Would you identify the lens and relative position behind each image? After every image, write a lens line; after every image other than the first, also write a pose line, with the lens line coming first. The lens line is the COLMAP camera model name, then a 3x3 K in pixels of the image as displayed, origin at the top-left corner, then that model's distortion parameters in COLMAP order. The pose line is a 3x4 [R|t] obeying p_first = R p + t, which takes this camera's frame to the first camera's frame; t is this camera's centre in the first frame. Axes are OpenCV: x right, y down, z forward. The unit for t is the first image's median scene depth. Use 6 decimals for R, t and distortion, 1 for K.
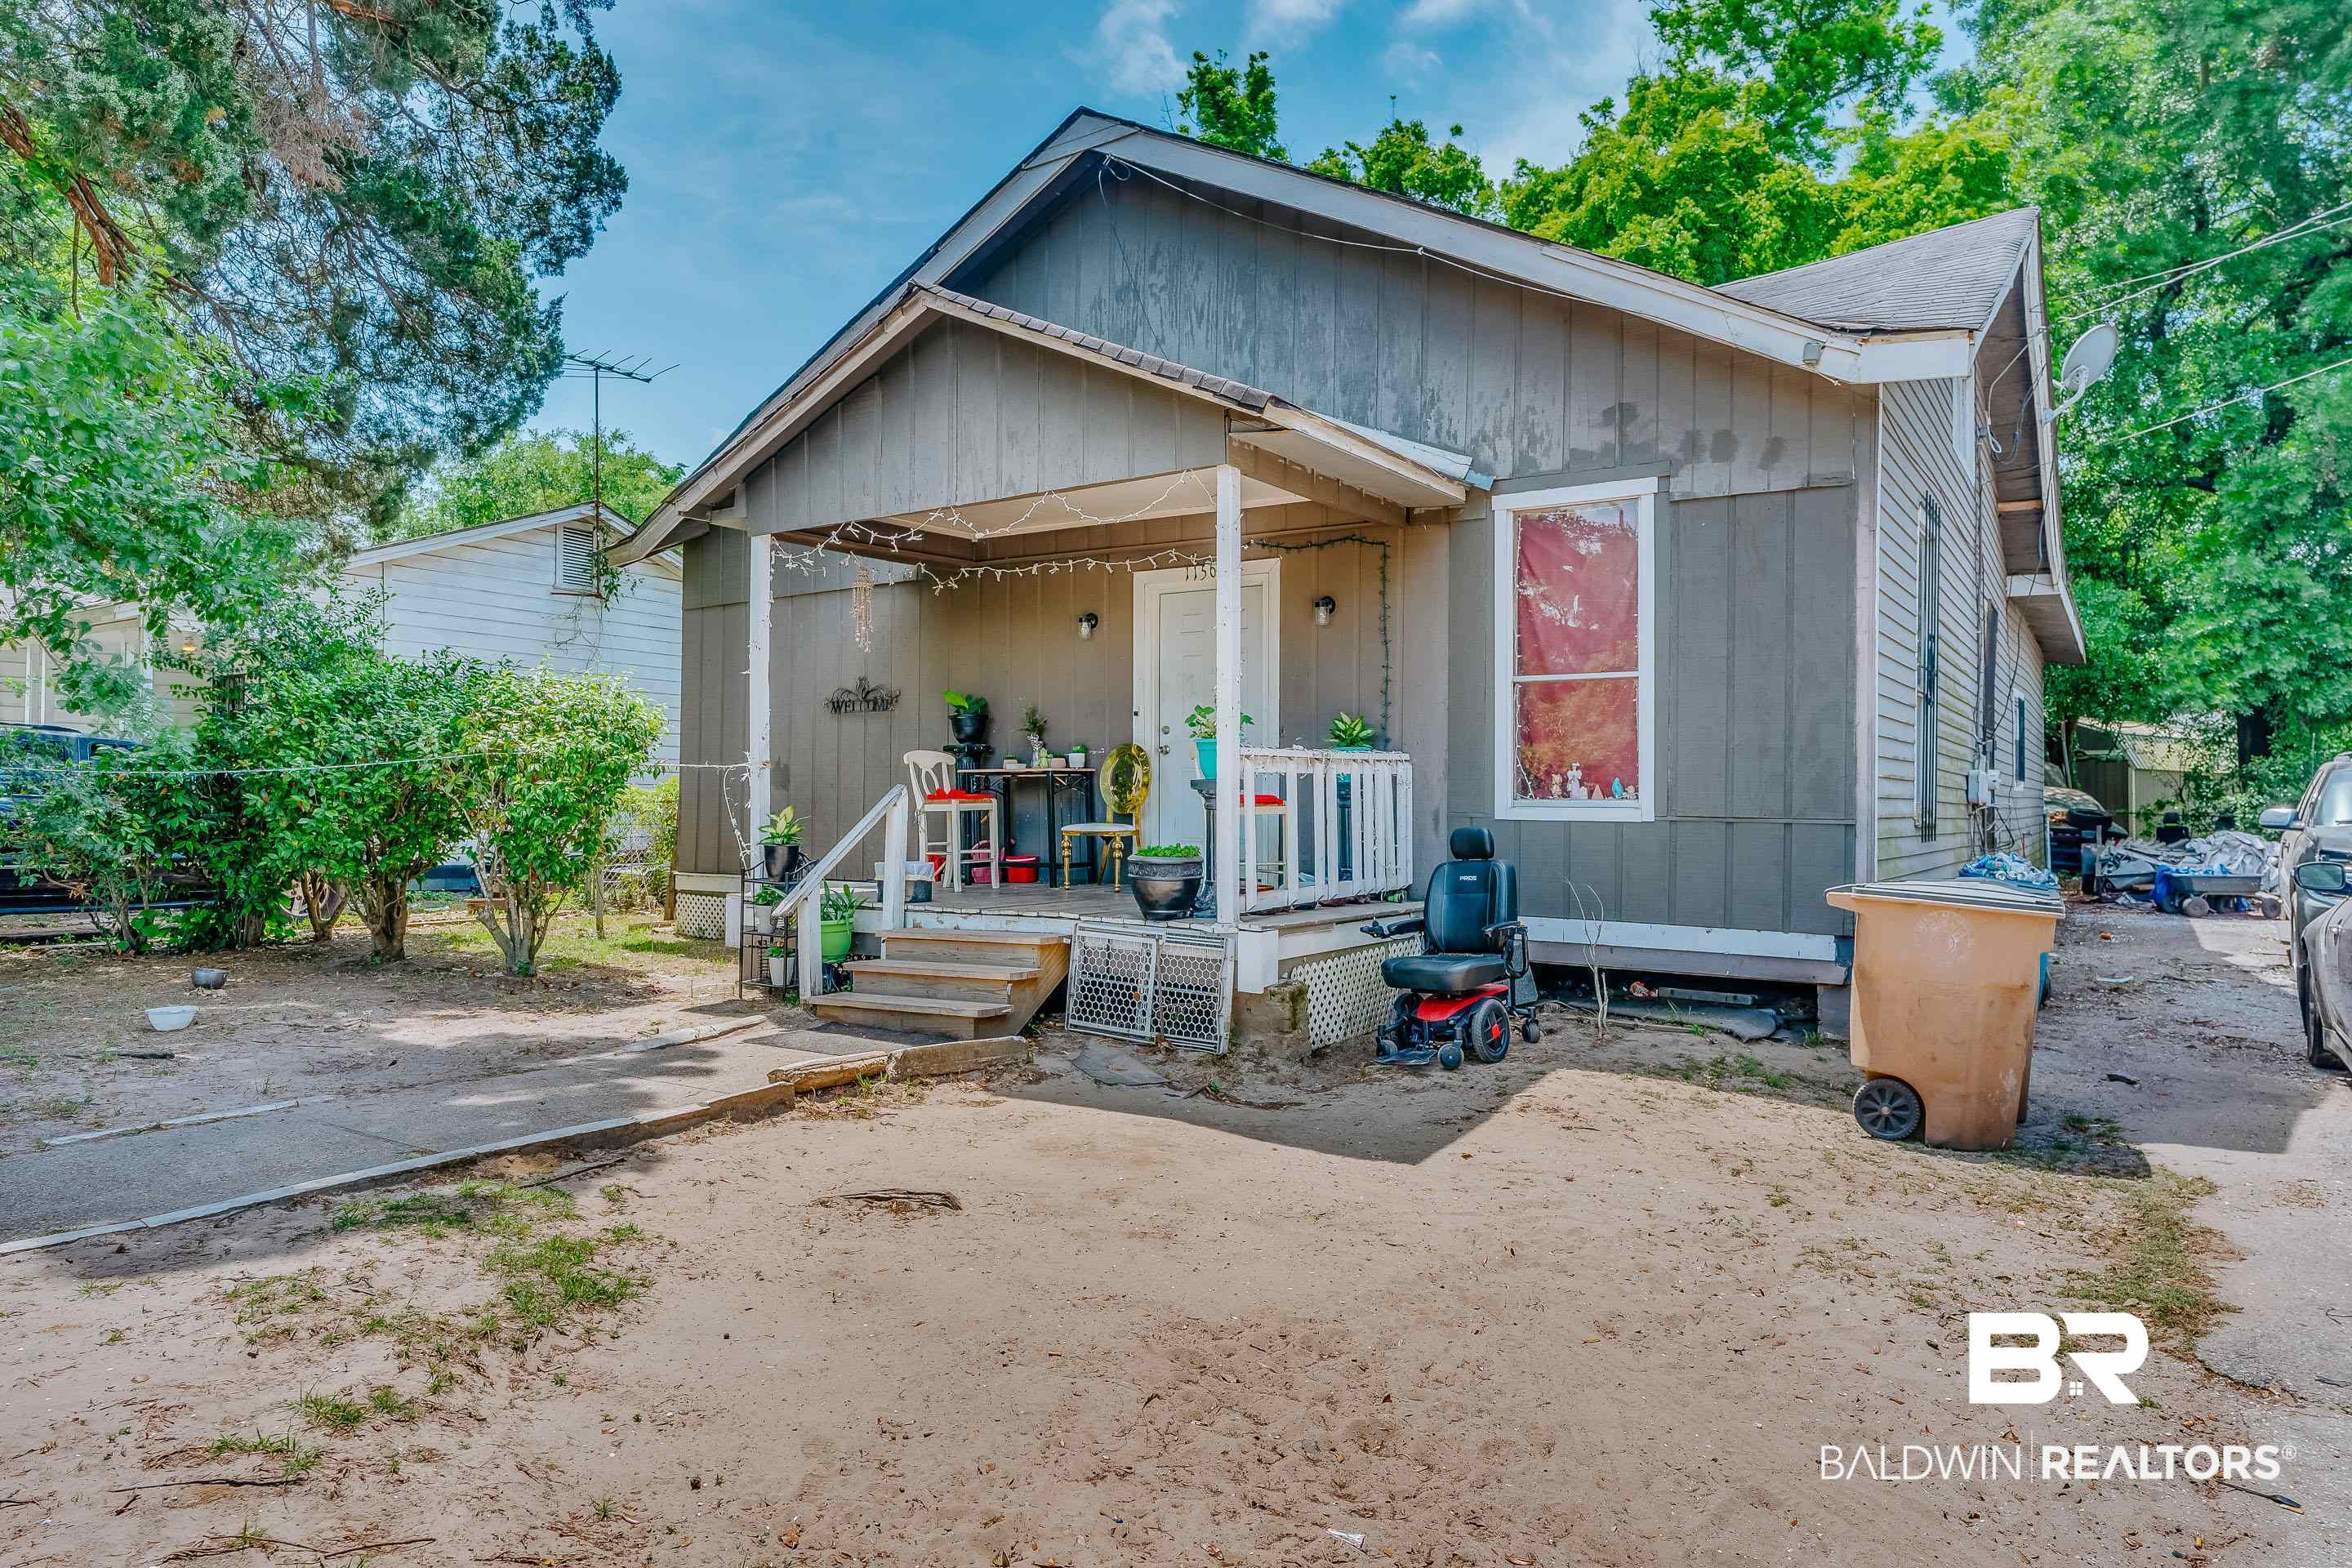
lens RADIAL K [[1428.3, 0, 1173.4], [0, 1428.3, 783.9], [0, 0, 1]] dist [0.002557, 0.000526]
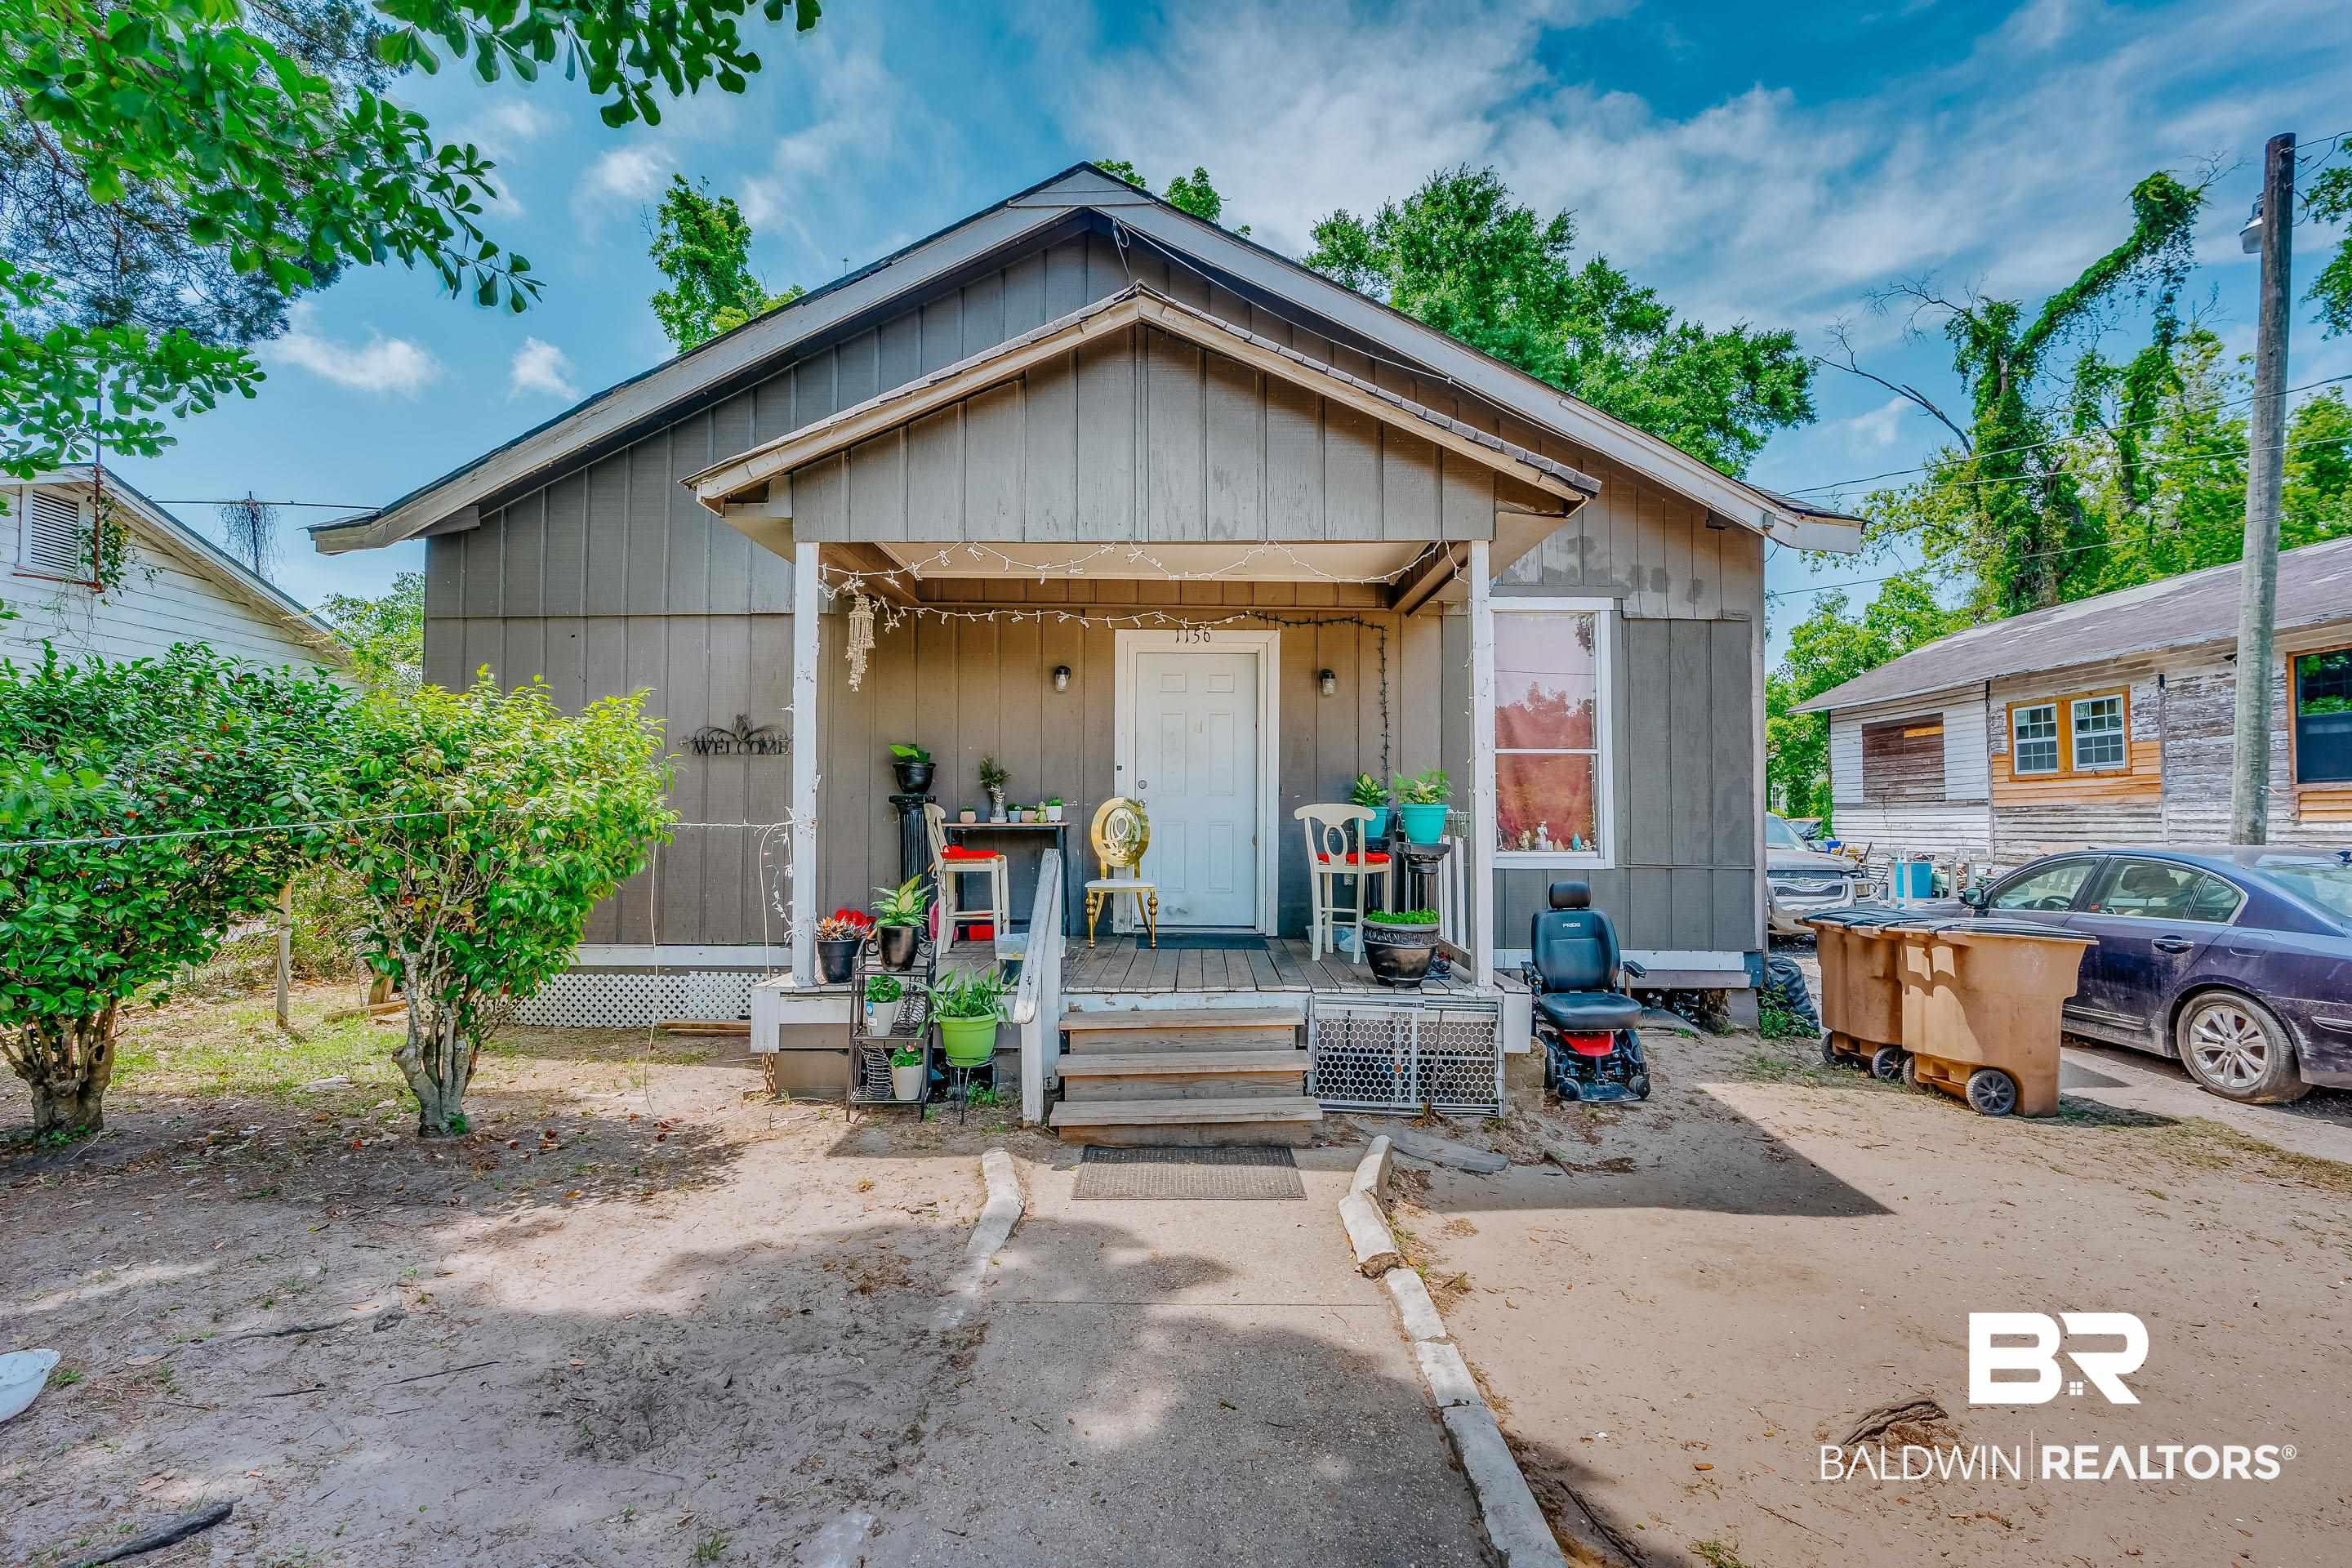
lens RADIAL K [[1050.5, 0, 1173.4], [0, 1050.5, 784.4], [0, 0, 1]] dist [-0.003743, 0.001412]
pose [[0.835432, 0.015748, 0.549368, -0.492082], [-0.004469, 0.999751, -0.021864, -0.025861], [-0.549575, 0.015811, 0.835295, 0.428472]]
